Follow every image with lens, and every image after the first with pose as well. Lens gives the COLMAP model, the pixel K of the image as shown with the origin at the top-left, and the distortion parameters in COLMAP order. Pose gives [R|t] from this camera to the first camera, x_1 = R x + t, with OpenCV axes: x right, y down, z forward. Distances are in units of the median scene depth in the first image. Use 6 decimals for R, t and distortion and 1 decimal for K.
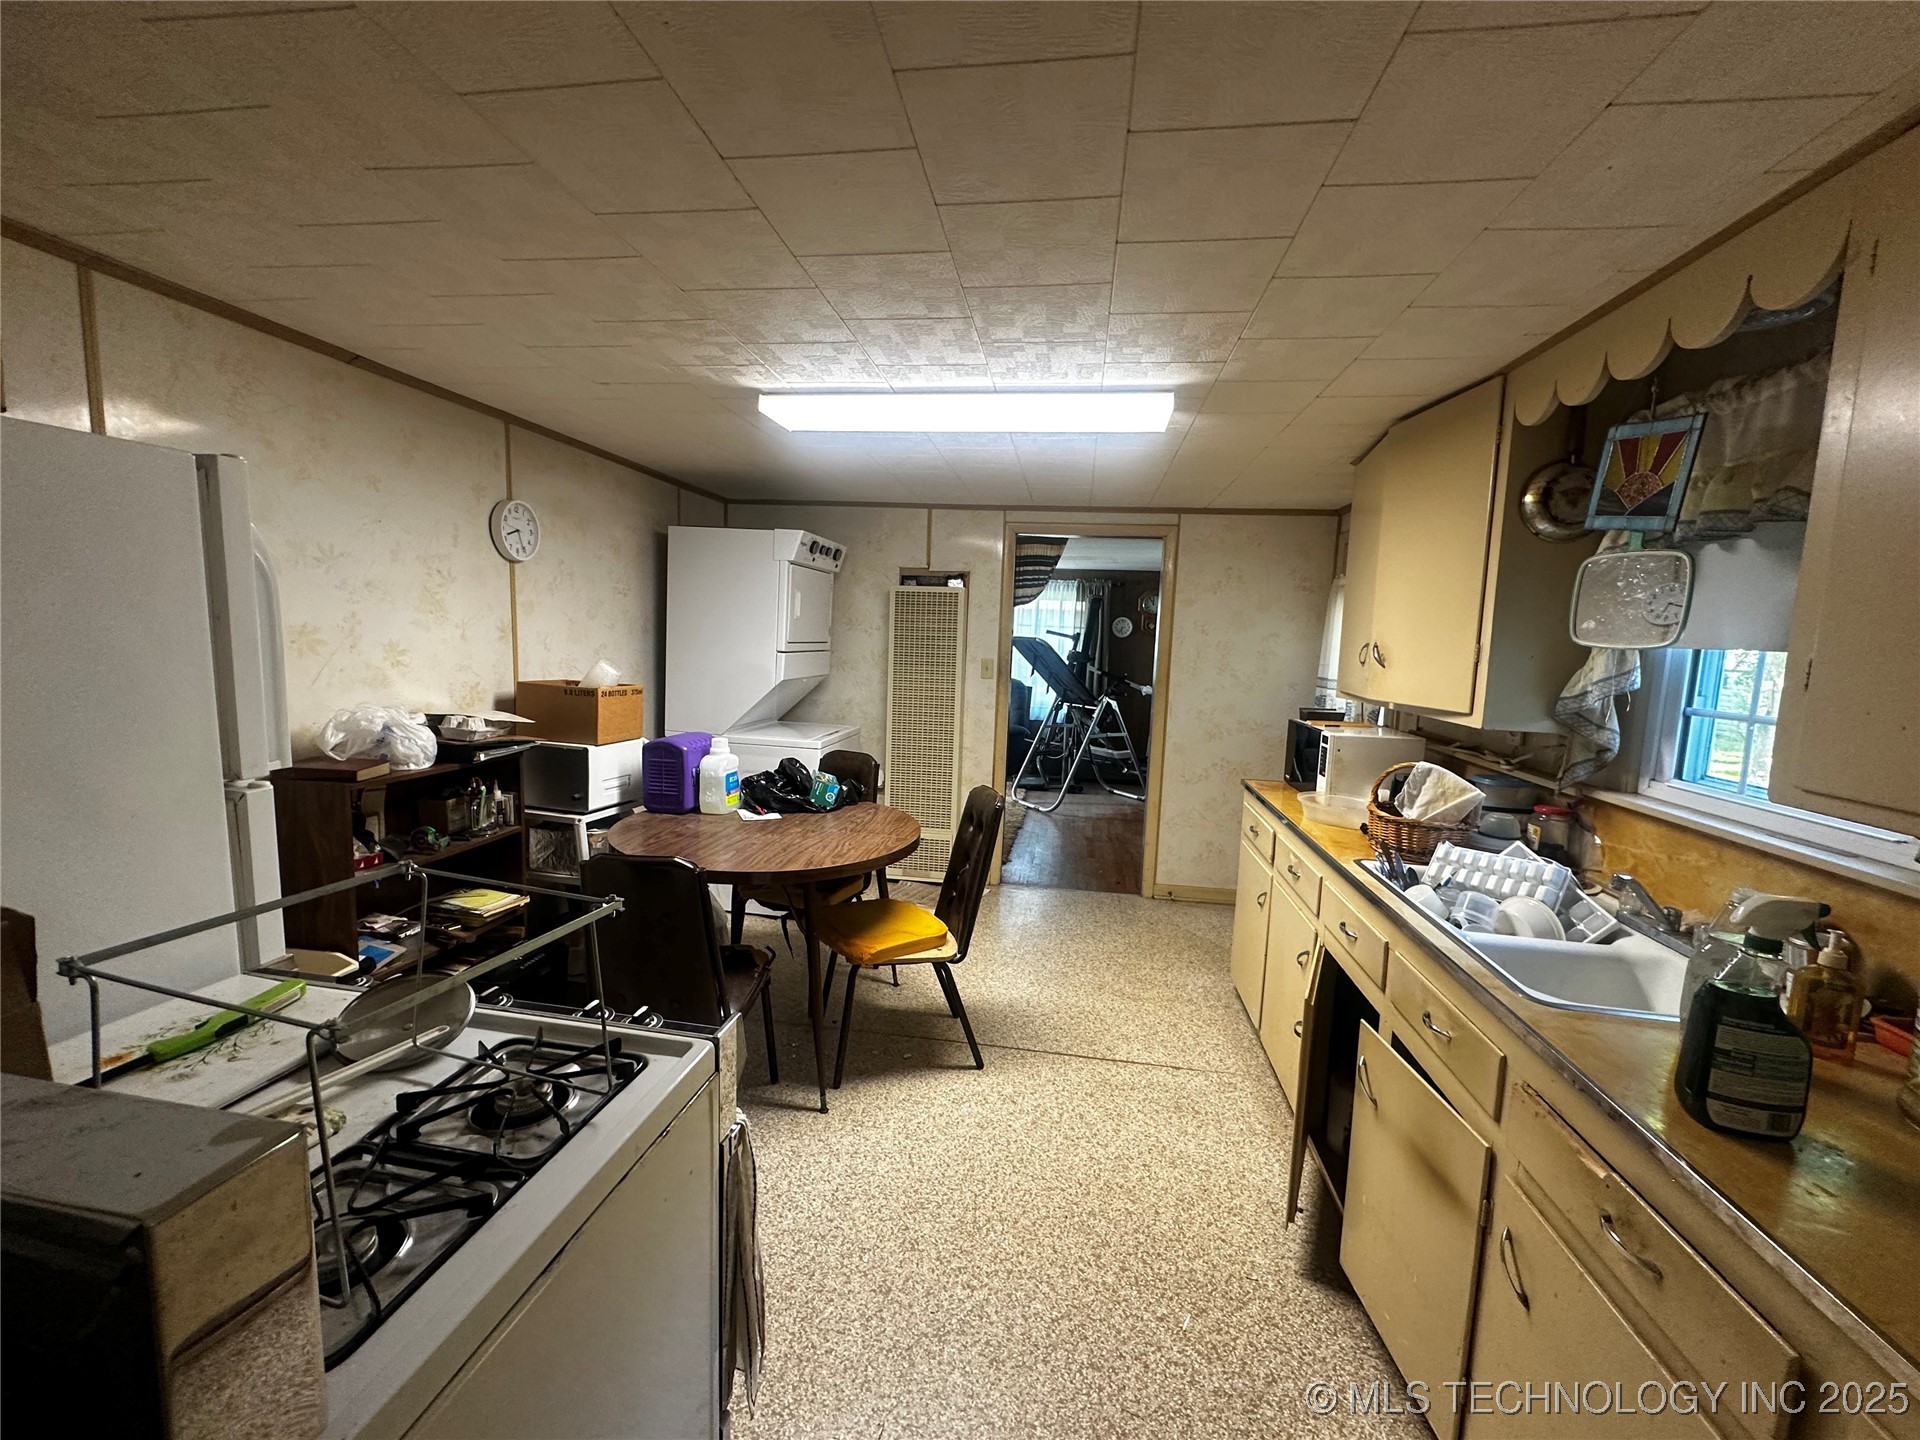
lens RADIAL K [[768.5, 0, 961.7], [0, 768.5, 718.3], [0, 0, 1]] dist [-0.000247, 0.000127]
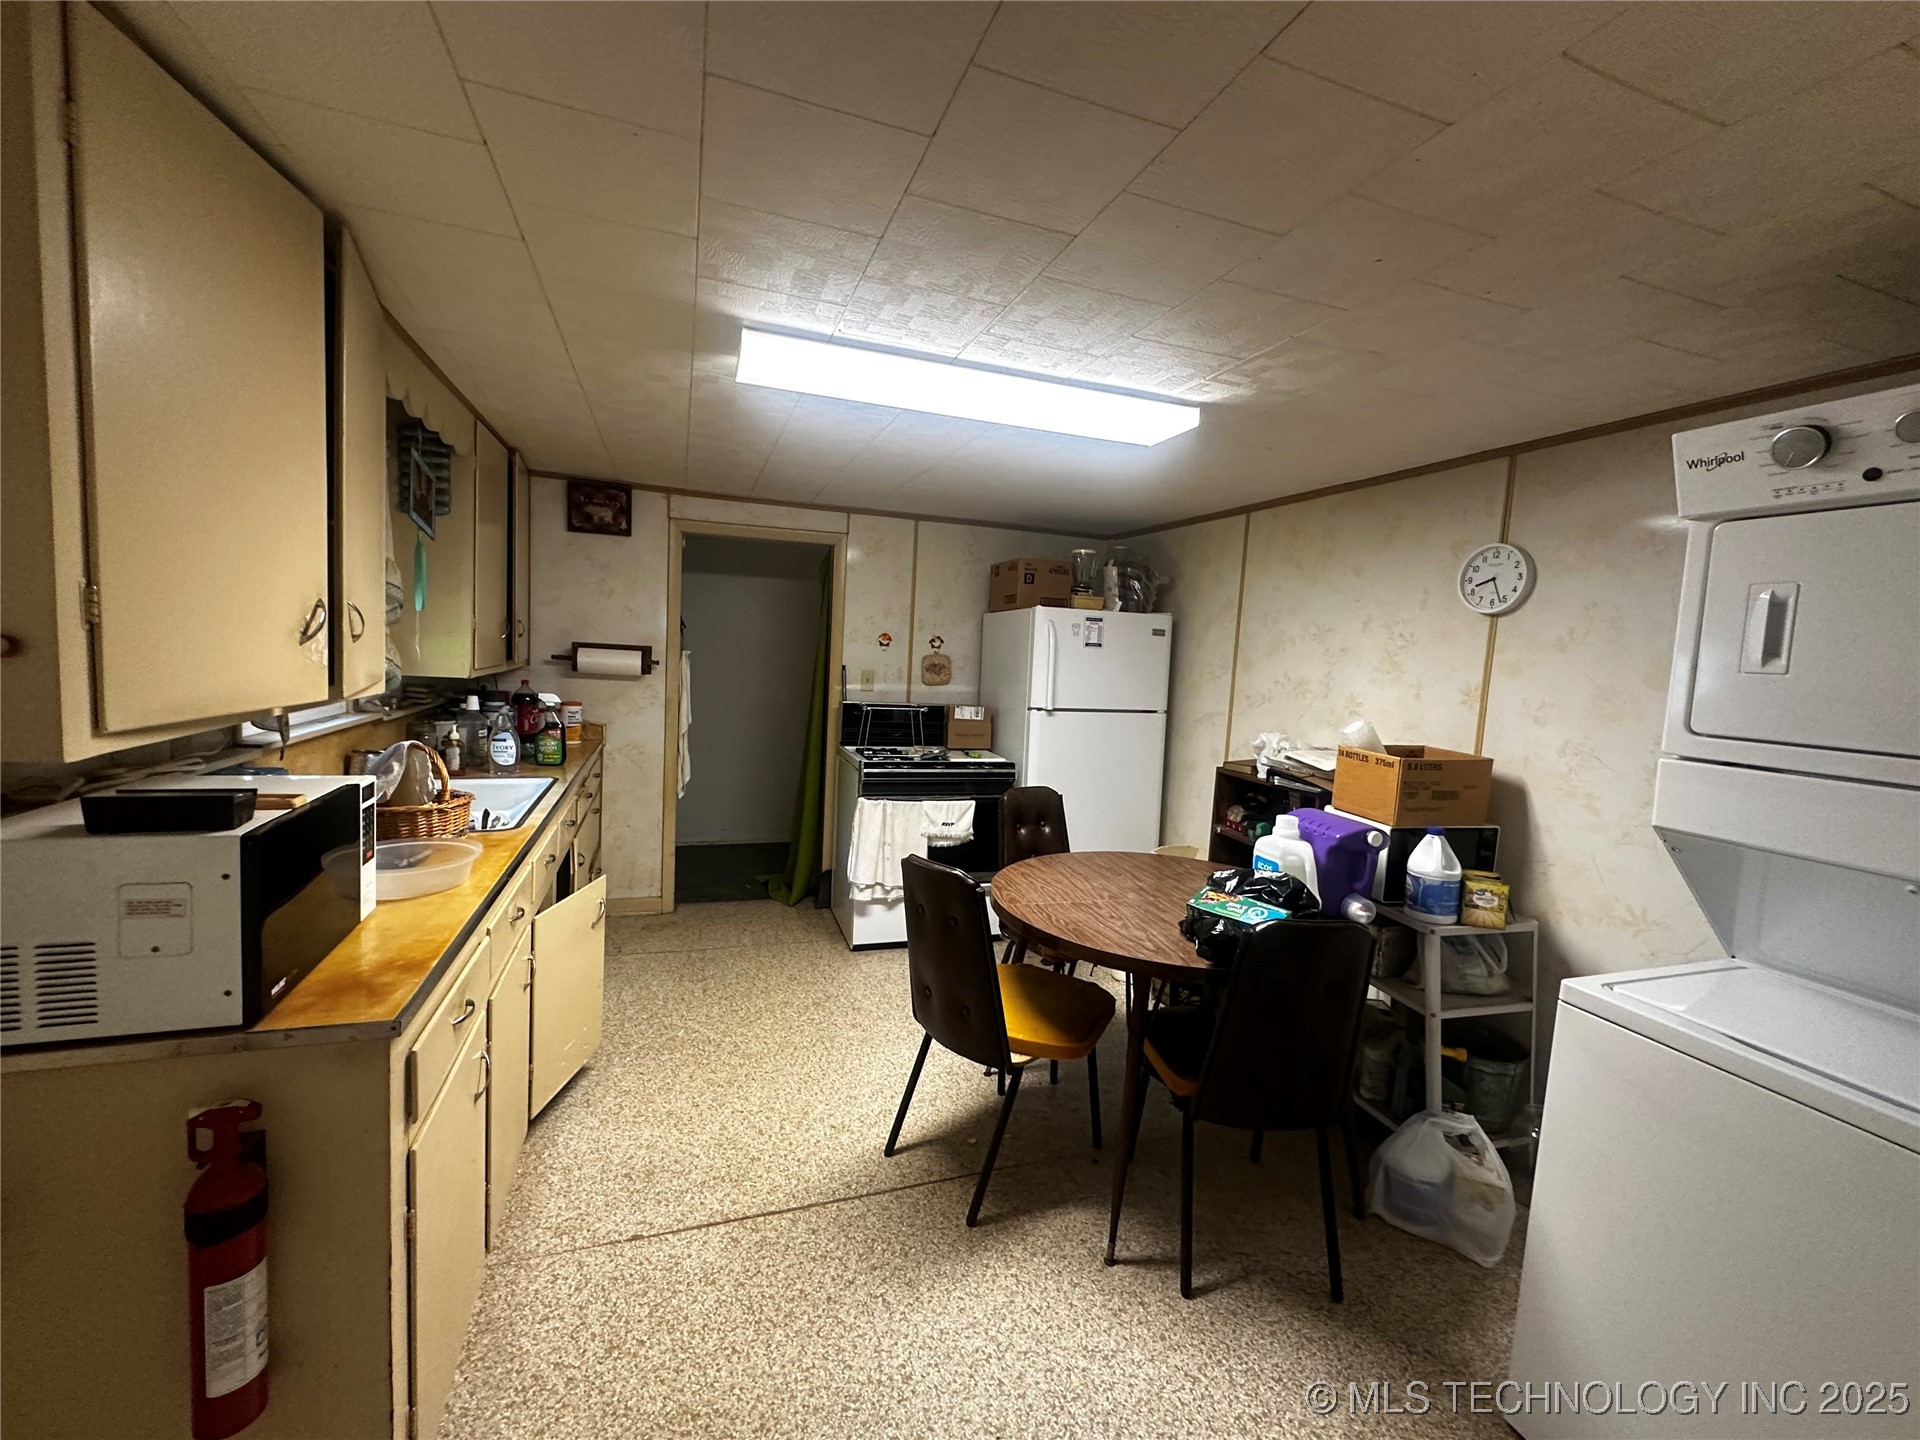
lens RADIAL K [[768.5, 0, 963.3], [0, 768.5, 717.1], [0, 0, 1]] dist [-0.000247, 0.000127]
pose [[-0.874202, -0.045319, -0.483442, 0.412880], [-0.142222, 0.975867, 0.165698, -0.181840], [0.464266, 0.213610, -0.859551, 1.789736]]
